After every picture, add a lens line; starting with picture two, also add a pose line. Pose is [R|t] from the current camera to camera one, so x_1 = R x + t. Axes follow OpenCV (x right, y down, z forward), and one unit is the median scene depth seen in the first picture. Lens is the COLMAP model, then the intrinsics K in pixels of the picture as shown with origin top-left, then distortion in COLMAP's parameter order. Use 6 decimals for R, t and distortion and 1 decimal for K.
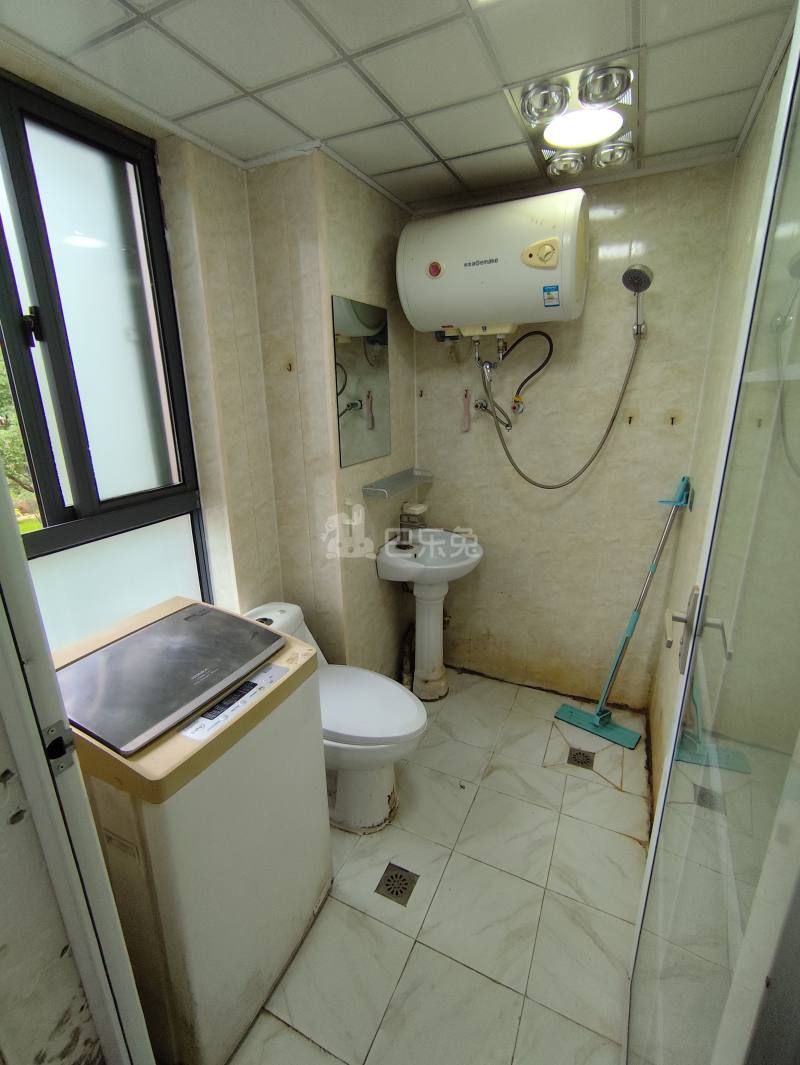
lens RADIAL K [[482.5, 0, 400.0], [0, 482.5, 532.5], [0, 0, 1]] dist [-0.004044, 0.000496]
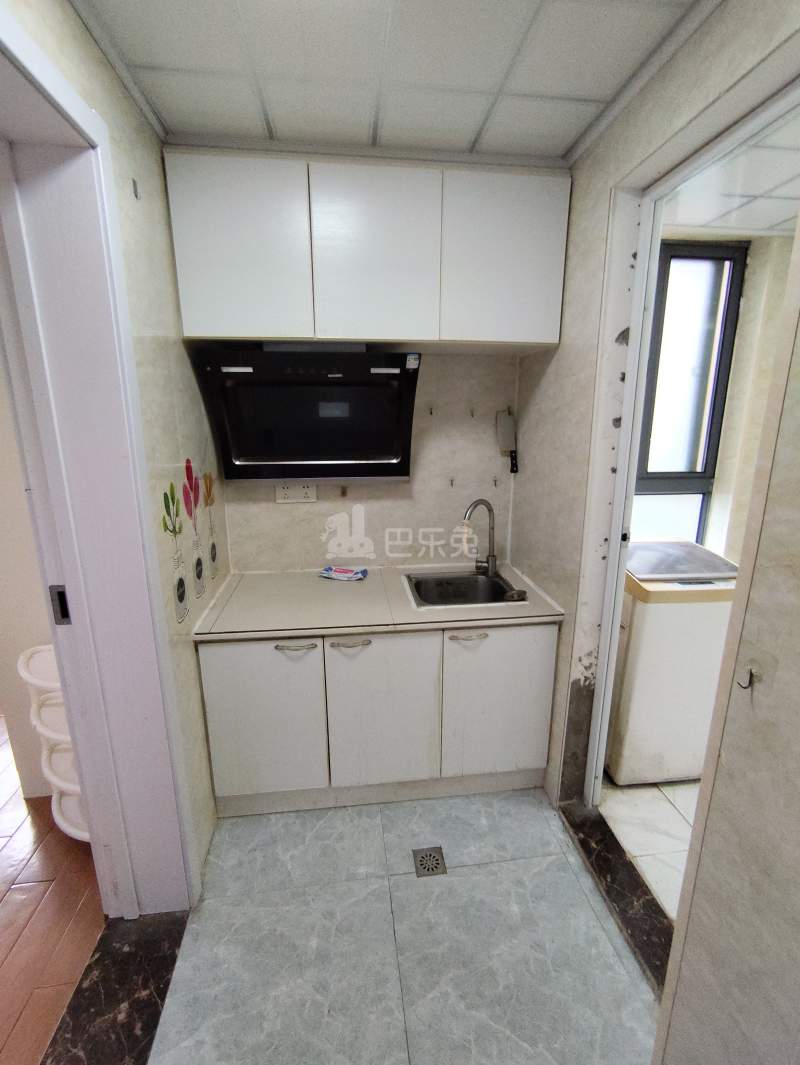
lens RADIAL K [[482.5, 0, 400.0], [0, 482.5, 532.5], [0, 0, 1]] dist [-0.004044, 0.000496]
pose [[0.542390, 0.206124, -0.814448, 0.297975], [-0.242362, 0.966609, 0.083230, 0.196052], [0.804409, 0.152248, 0.574236, -0.587887]]
